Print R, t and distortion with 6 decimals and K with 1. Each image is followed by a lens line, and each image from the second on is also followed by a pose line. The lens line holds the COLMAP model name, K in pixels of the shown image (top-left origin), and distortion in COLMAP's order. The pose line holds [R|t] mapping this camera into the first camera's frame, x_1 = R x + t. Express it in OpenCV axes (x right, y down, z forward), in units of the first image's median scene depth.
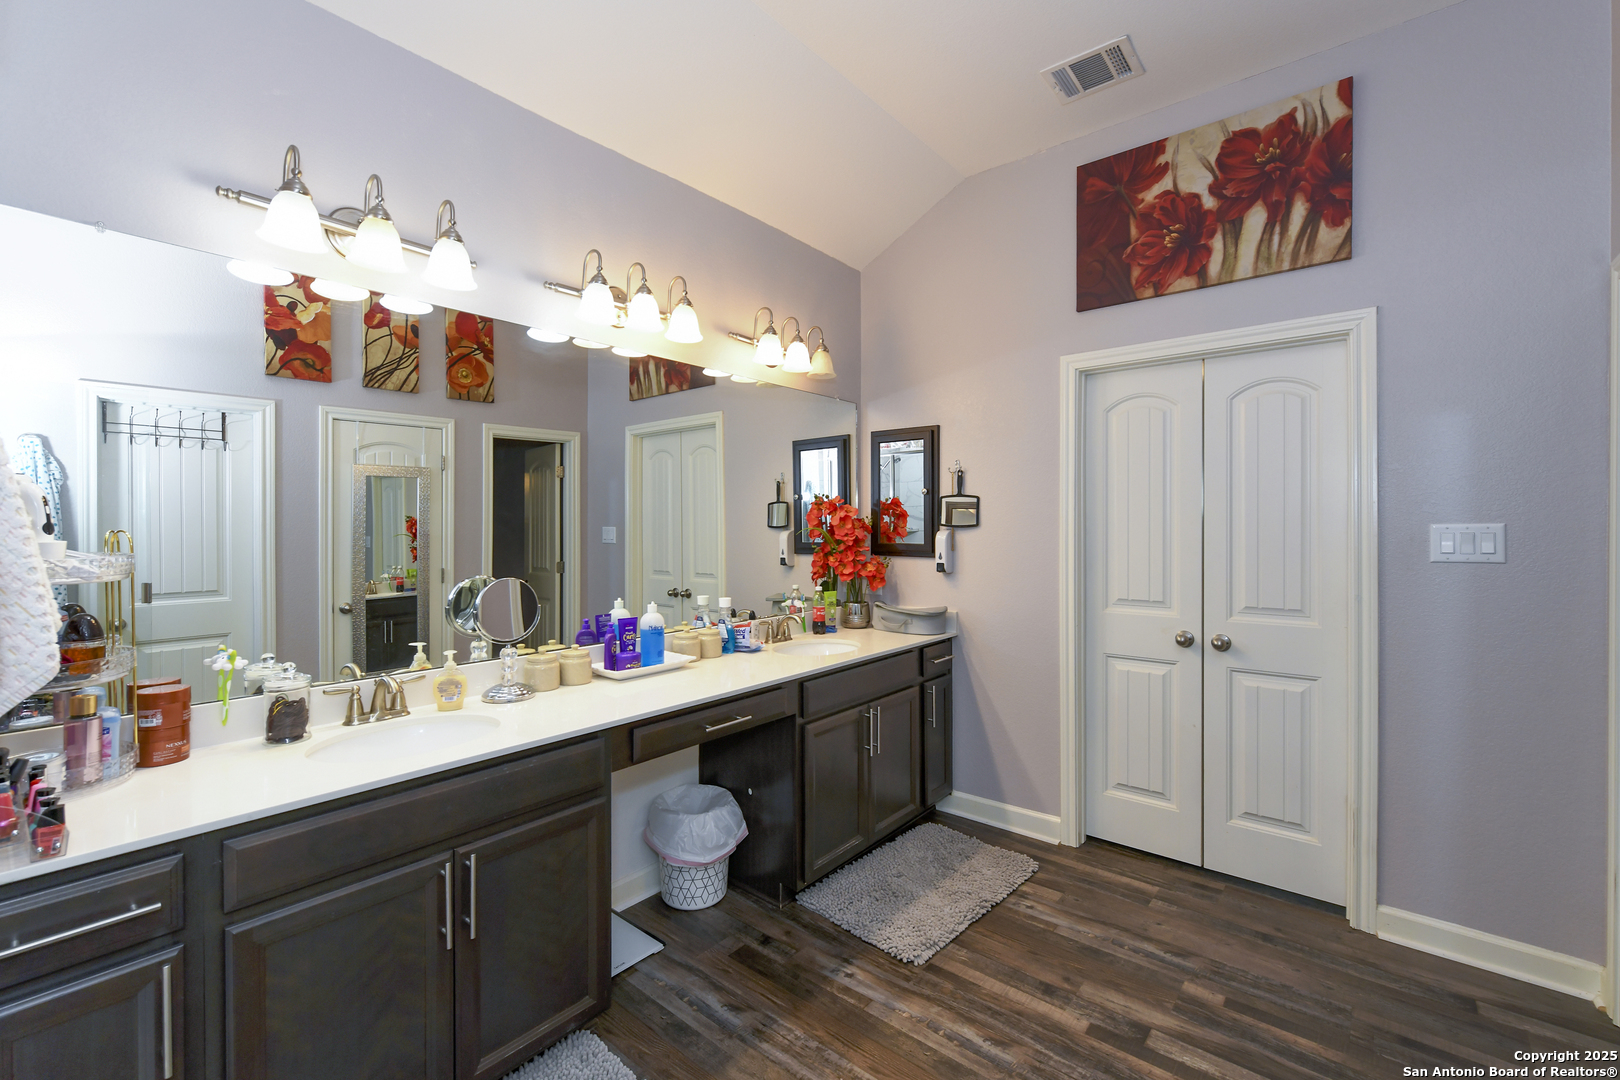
lens RADIAL K [[675.0, 0, 812.3], [0, 675.0, 526.4], [0, 0, 1]] dist [0.005380, 0.000254]
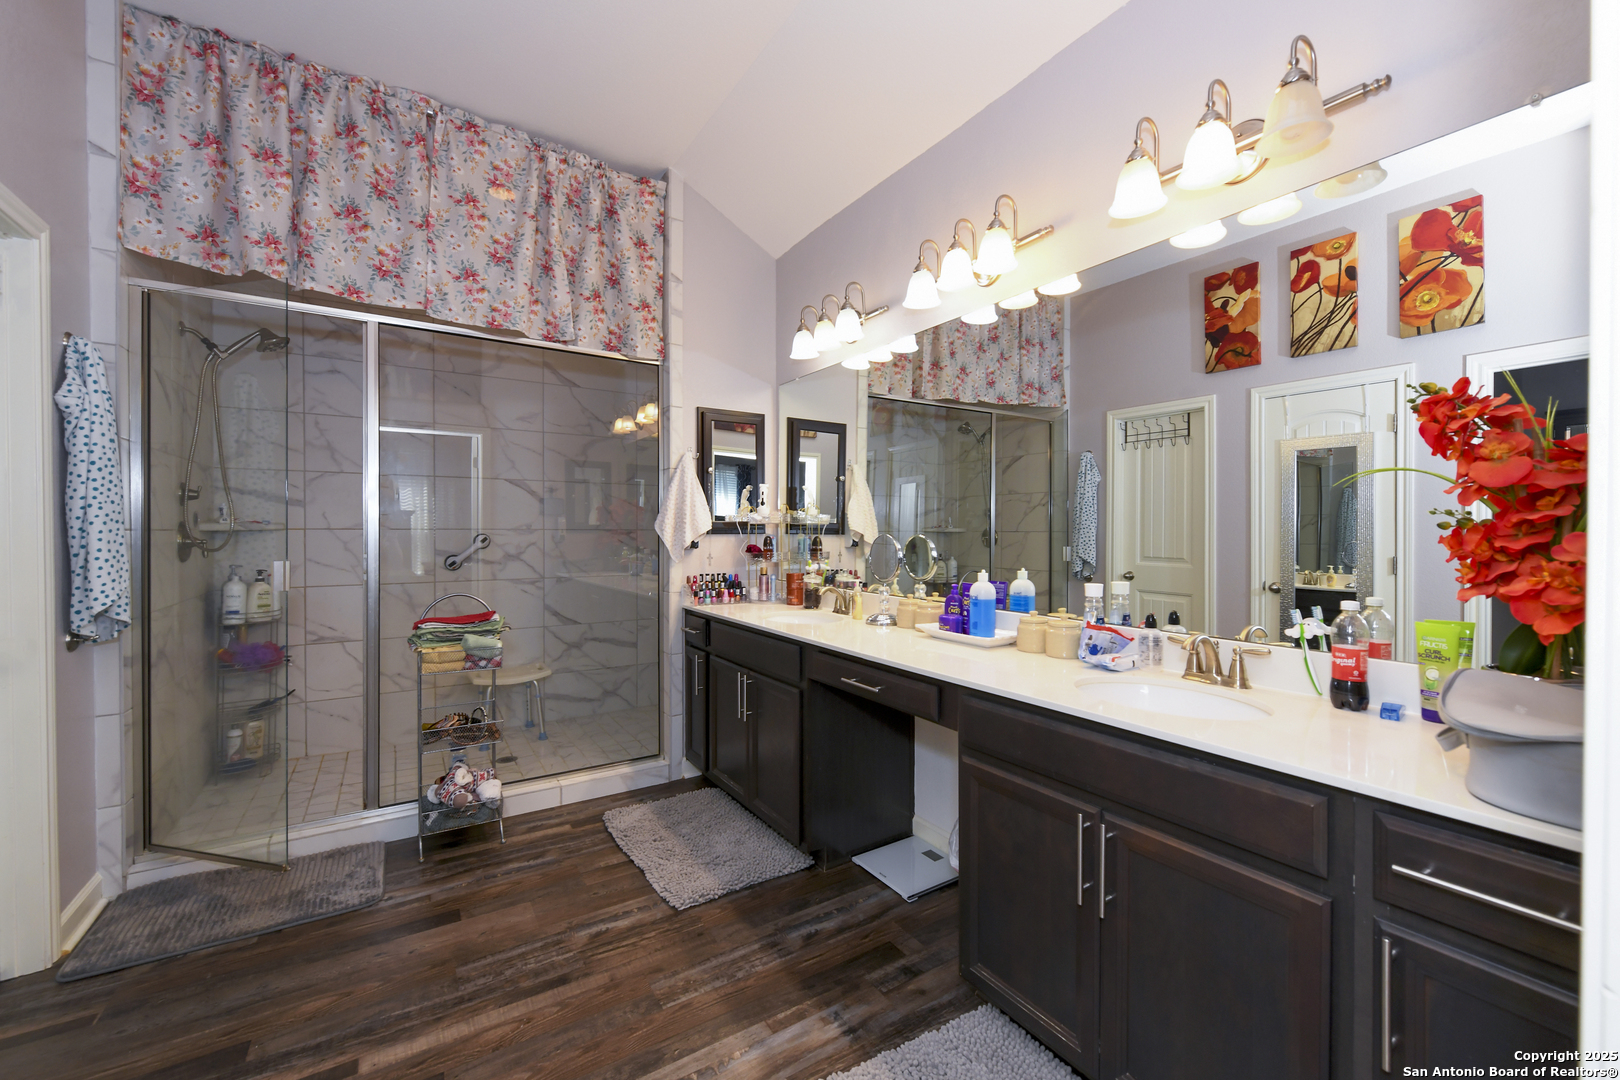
lens RADIAL K [[646.3, 0, 801.2], [0, 646.3, 535.3], [0, 0, 1]] dist [-0.002343, -0.001468]
pose [[-0.290838, 0.019628, -0.956571, 0.432124], [-0.011307, 0.999649, 0.023949, 0.030275], [0.956706, 0.017781, -0.290514, 0.648266]]
